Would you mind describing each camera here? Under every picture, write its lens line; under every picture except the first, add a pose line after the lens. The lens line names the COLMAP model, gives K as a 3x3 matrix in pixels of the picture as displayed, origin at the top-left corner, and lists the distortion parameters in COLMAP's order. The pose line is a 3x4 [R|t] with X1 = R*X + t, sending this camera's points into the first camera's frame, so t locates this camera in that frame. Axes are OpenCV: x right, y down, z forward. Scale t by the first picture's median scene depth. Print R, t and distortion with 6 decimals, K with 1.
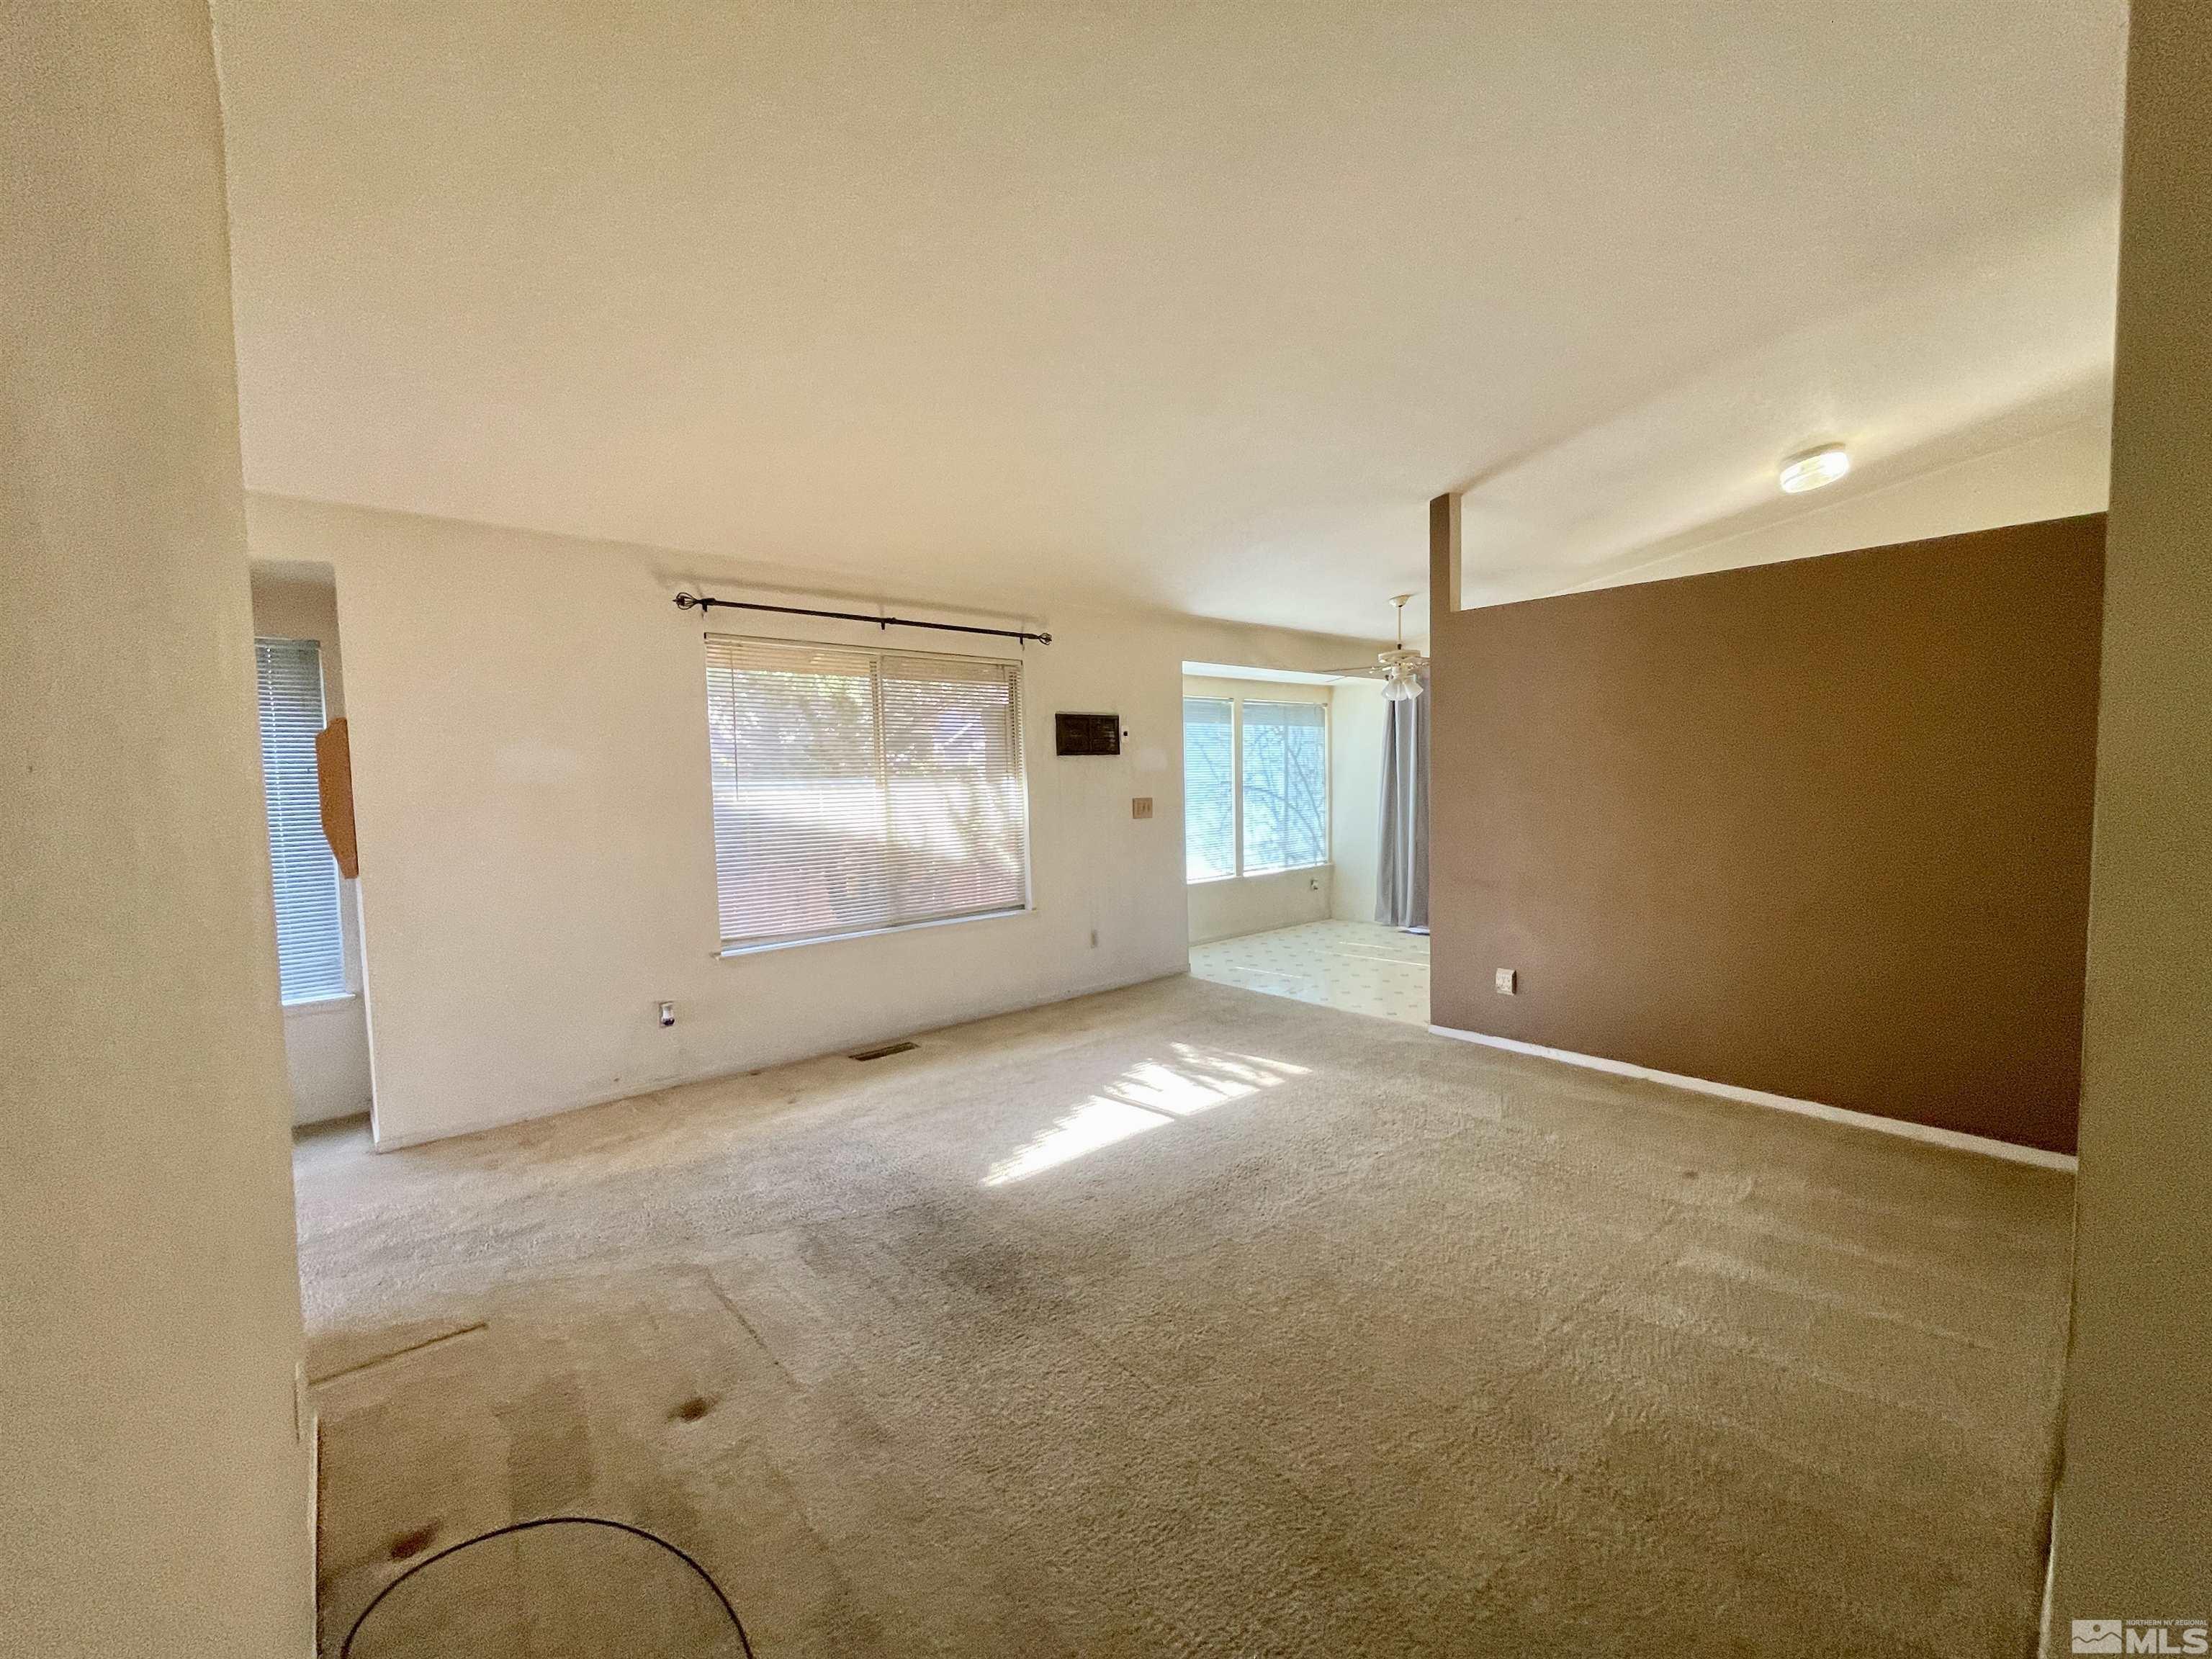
lens RADIAL K [[904.3, 0, 1104.1], [0, 904.3, 827.4], [0, 0, 1]] dist [0.002308, 0.000498]
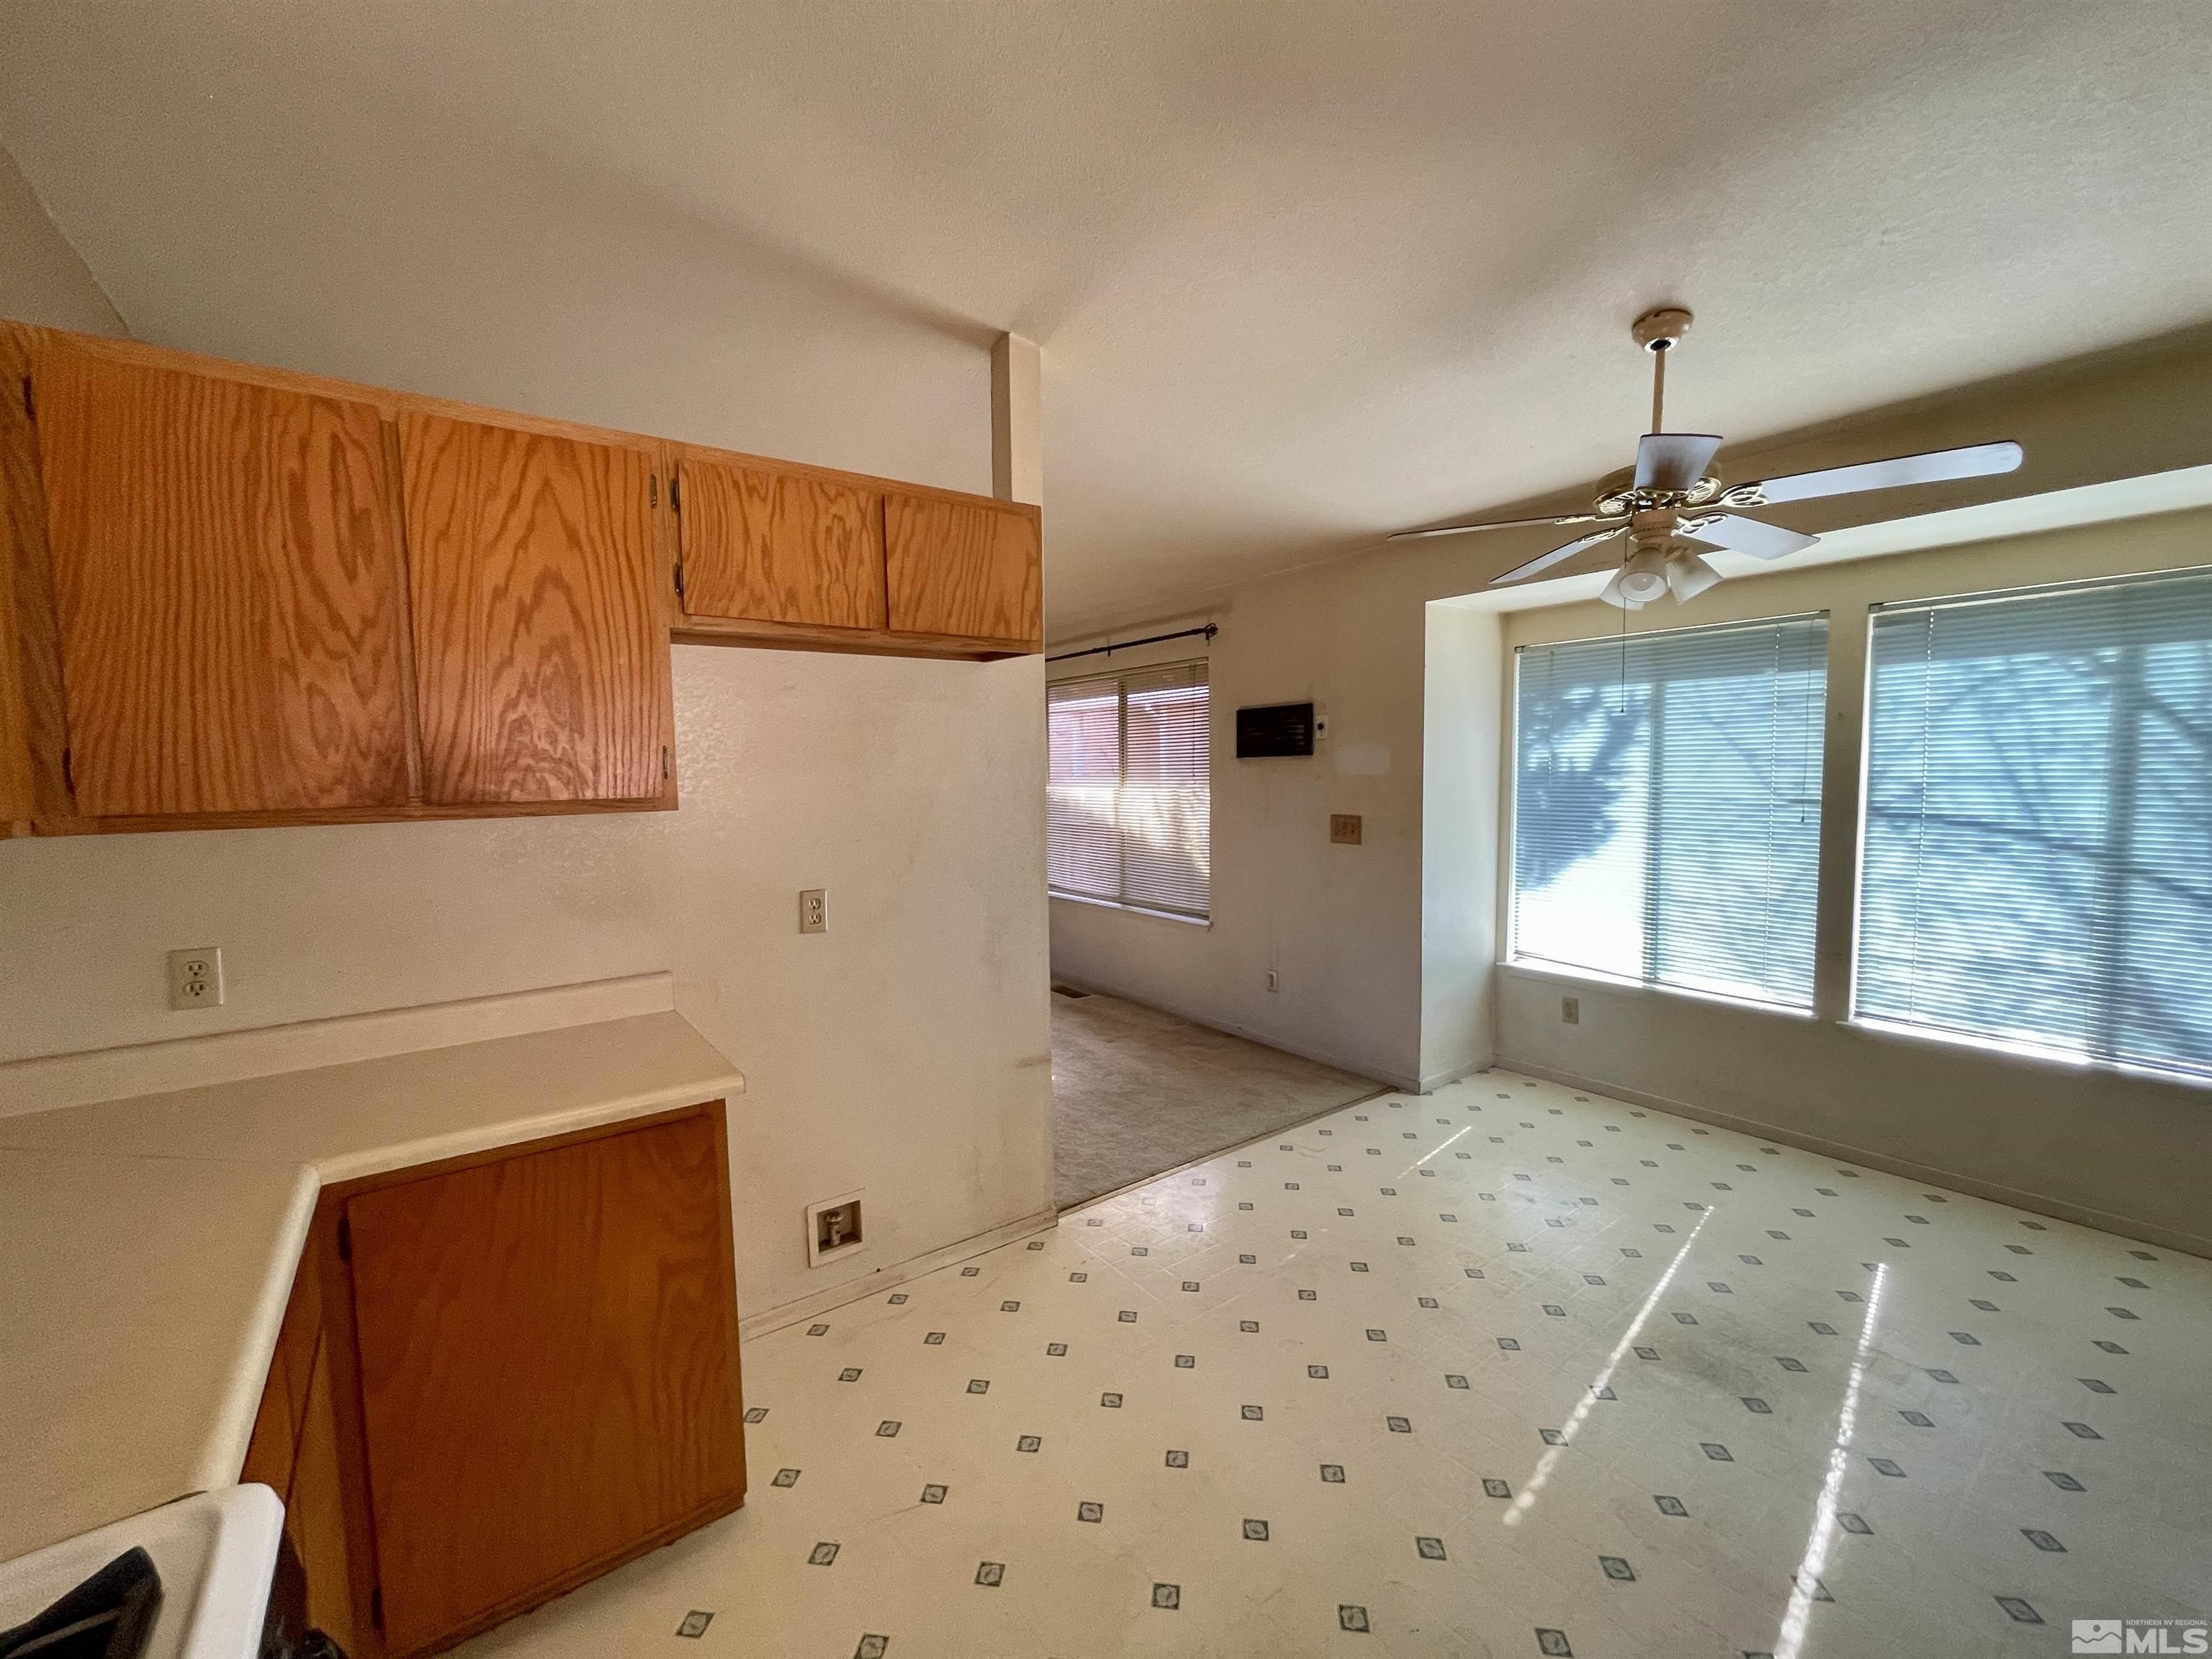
lens RADIAL K [[904.3, 0, 1104.1], [0, 904.3, 827.4], [0, 0, 1]] dist [0.002308, 0.000498]
pose [[-0.086457, 0.092557, -0.991947, 0.874946], [-0.035404, 0.994761, 0.095906, -0.095880], [0.995626, 0.043411, -0.082727, 0.989484]]
